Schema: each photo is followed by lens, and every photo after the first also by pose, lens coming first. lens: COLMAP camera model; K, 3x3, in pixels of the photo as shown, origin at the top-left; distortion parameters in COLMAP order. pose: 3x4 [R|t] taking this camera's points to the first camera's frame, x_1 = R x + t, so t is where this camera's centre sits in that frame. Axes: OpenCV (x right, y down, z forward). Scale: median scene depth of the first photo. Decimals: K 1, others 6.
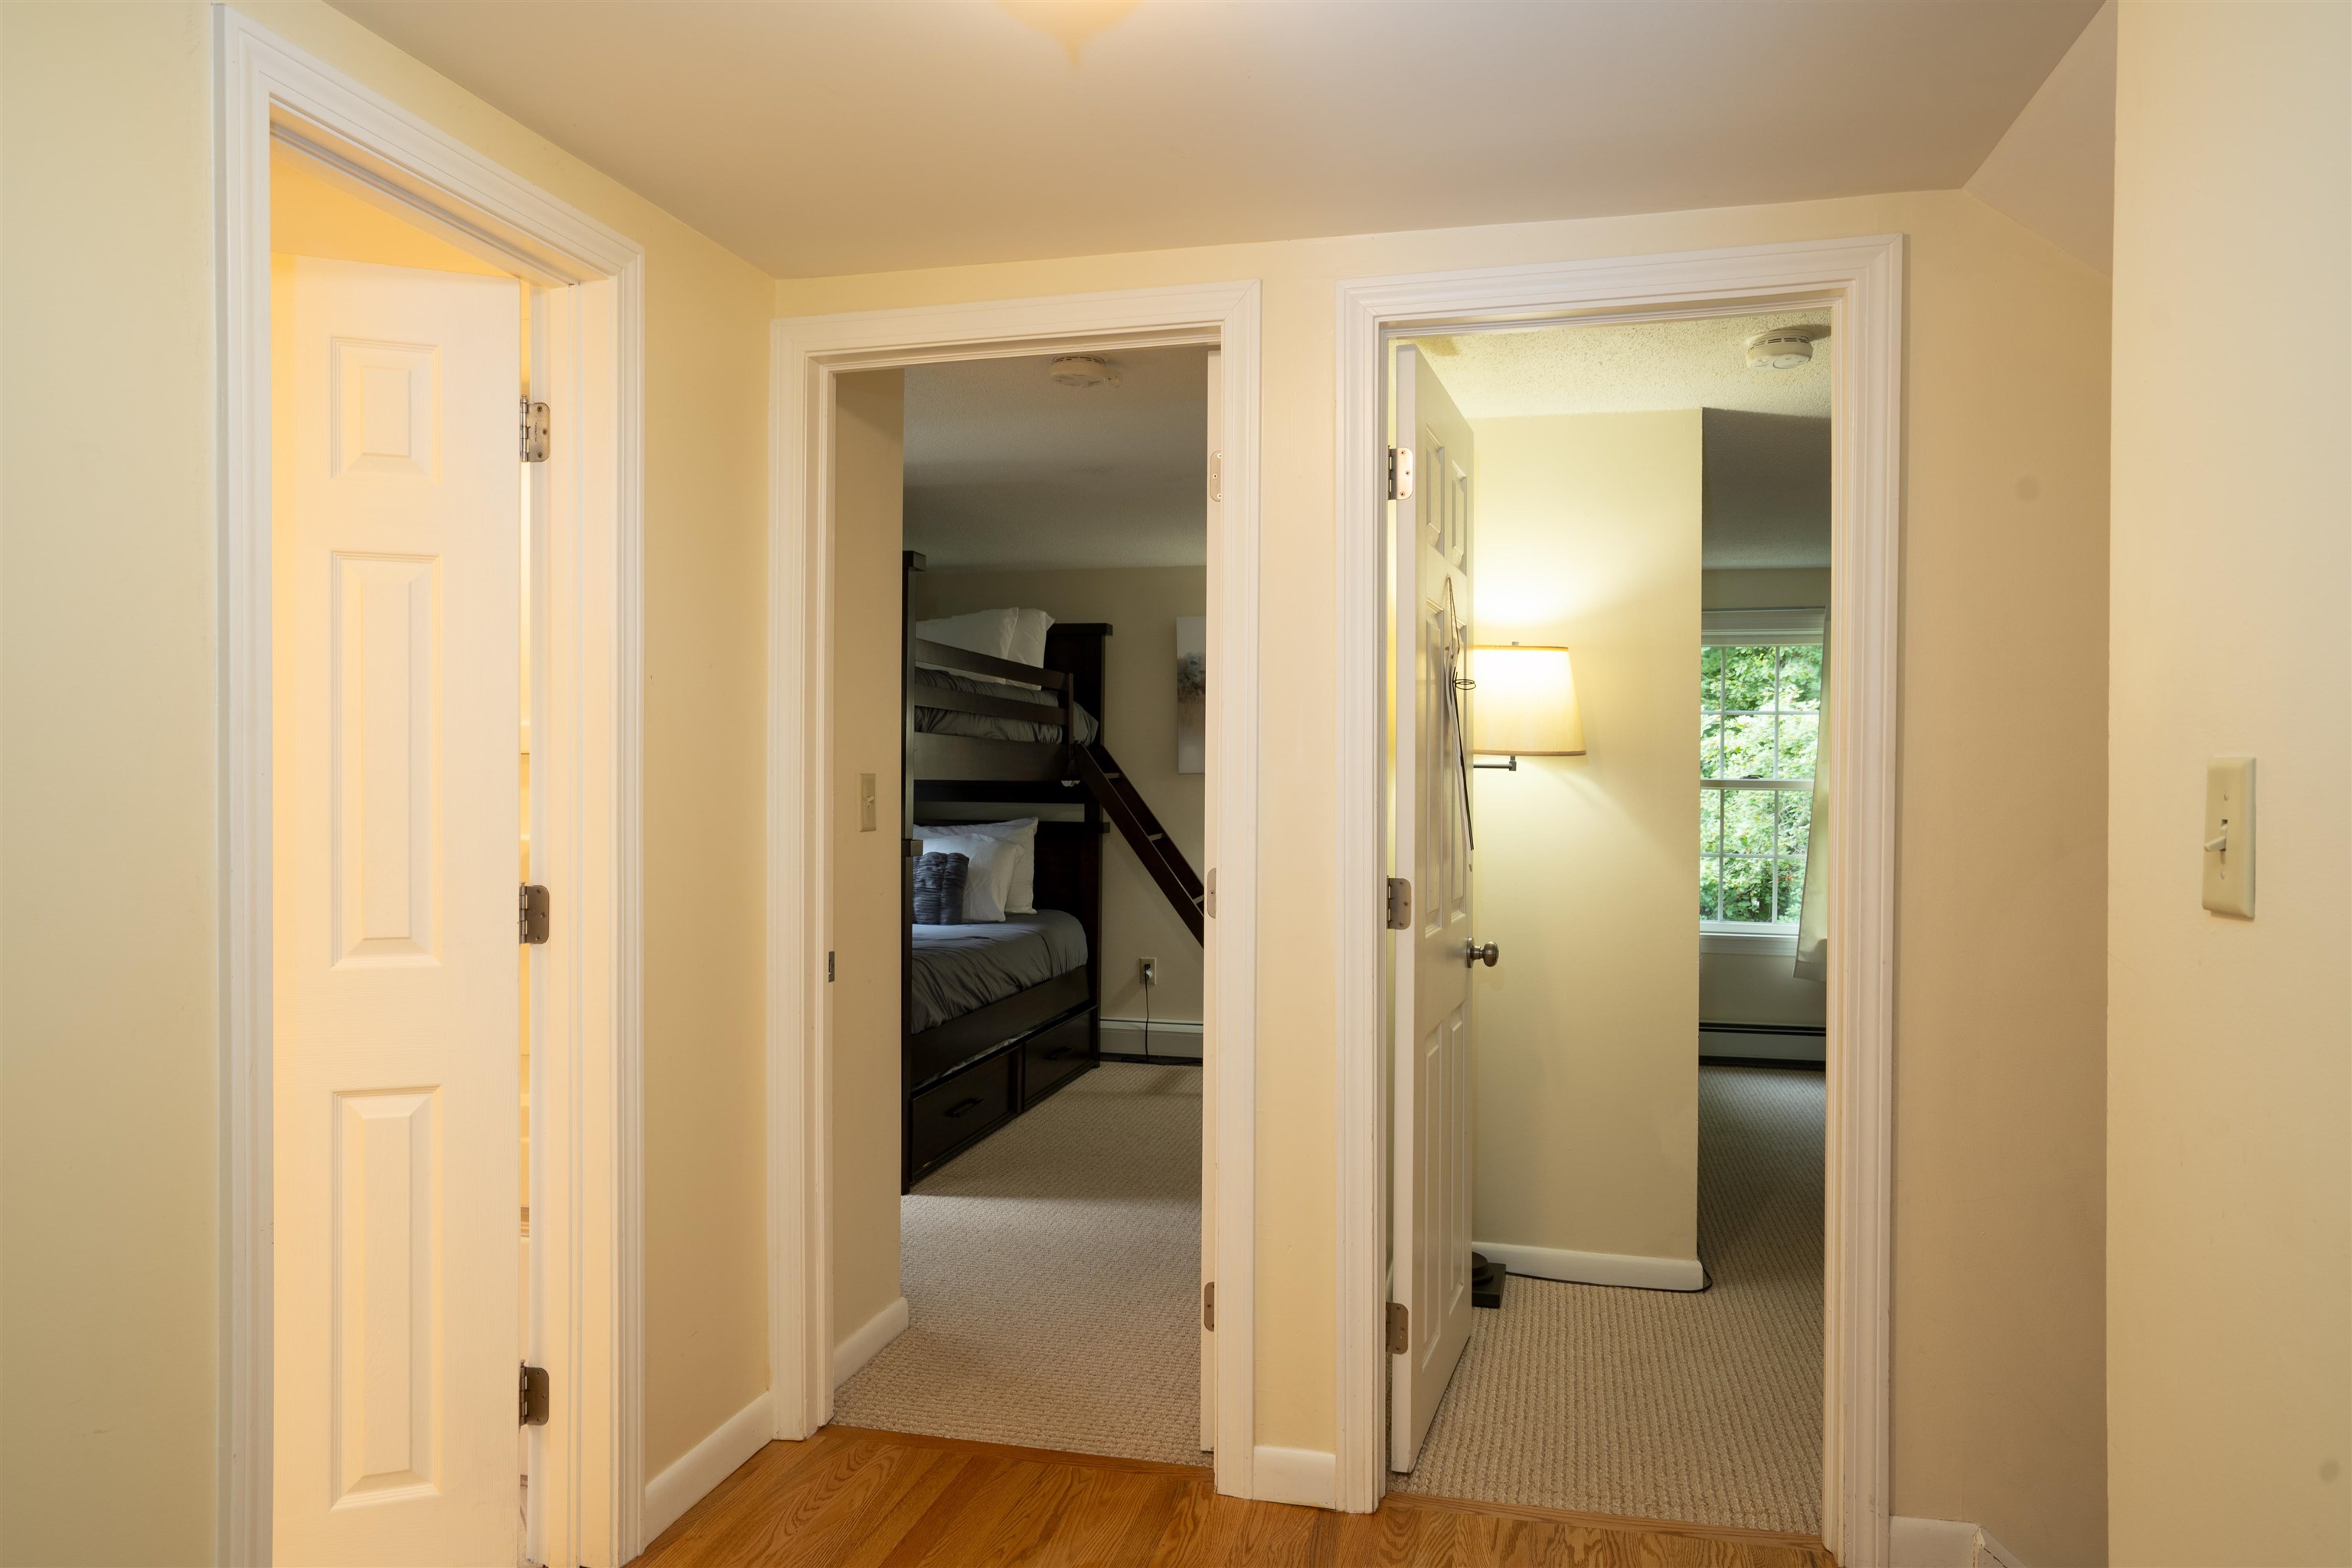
lens RADIAL K [[1518.3, 0, 1168.6], [0, 1518.3, 808.5], [0, 0, 1]] dist [0.001872, 0.000320]
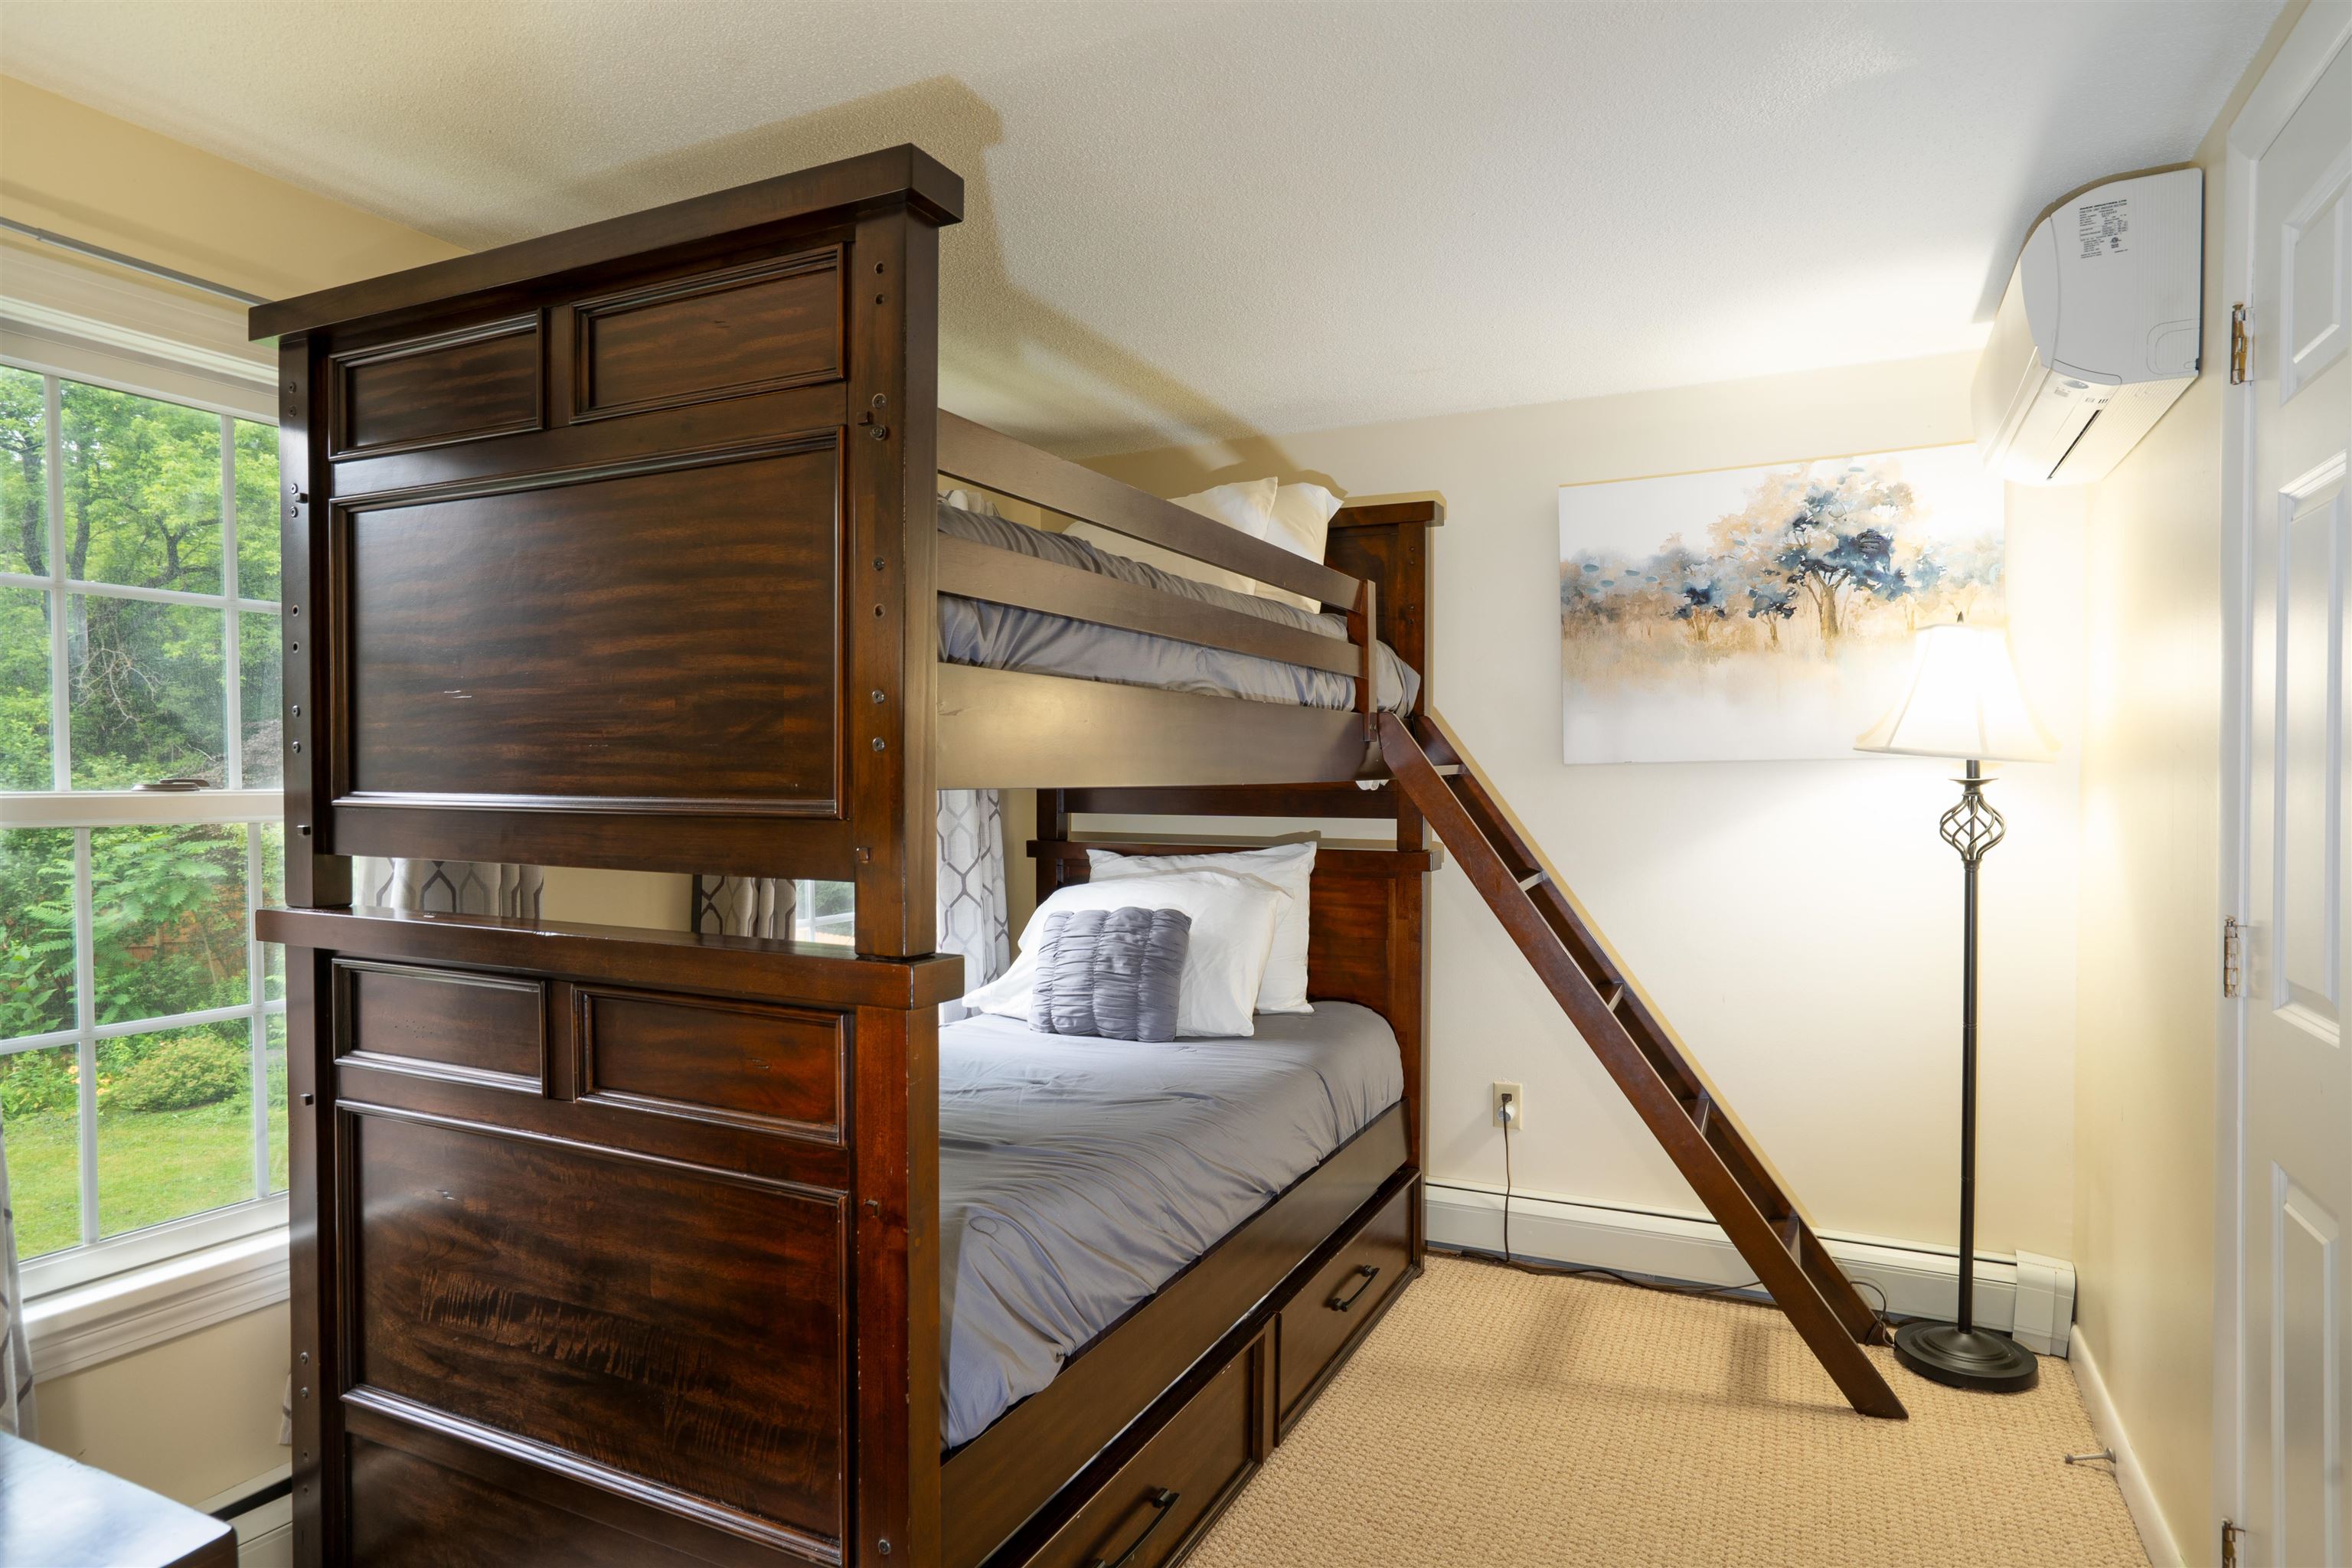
lens RADIAL K [[1348.0, 0, 1176.0], [0, 1348.0, 803.8], [0, 0, 1]] dist [-0.043880, 0.041508]
pose [[0.977786, -0.005149, -0.209541, -0.031045], [0.005810, 0.999980, 0.002543, -0.011182], [0.209524, -0.003704, 0.977796, 0.499253]]
